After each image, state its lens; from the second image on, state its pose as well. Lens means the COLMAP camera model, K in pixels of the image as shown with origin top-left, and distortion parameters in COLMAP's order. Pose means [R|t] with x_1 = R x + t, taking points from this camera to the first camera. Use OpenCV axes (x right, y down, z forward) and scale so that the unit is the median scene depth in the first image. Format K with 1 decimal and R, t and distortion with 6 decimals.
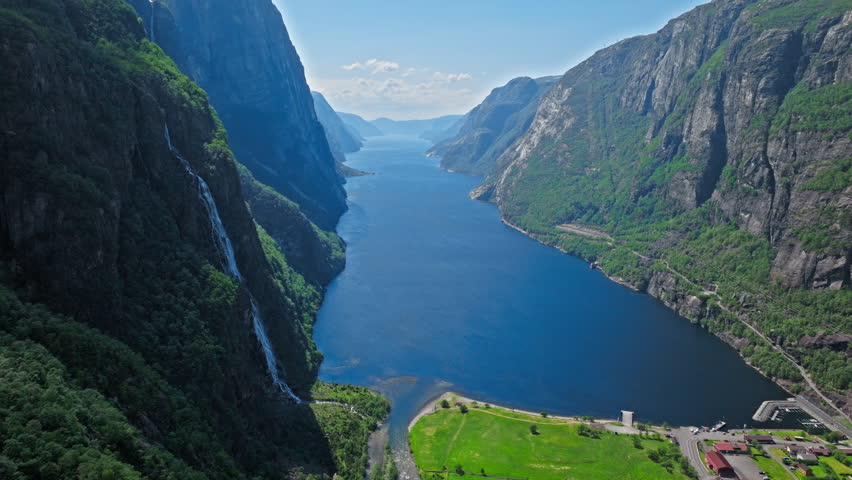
lens RADIAL K [[612.3, 0, 426.0], [0, 612.3, 240.0], [0, 0, 1]] dist [-0.032267, 0.002504]
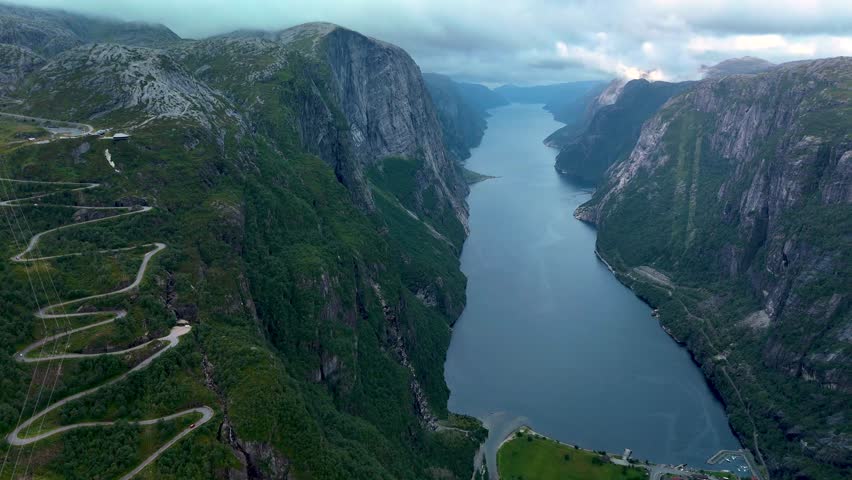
lens RADIAL K [[597.1, 0, 426.0], [0, 597.1, 240.0], [0, 0, 1]] dist [-0.026559, 0.000482]
pose [[0.979062, 0.030278, -0.201297, 0.042815], [-0.015406, 0.997061, 0.075041, -0.181858], [0.202978, -0.070369, 0.976652, -0.301176]]
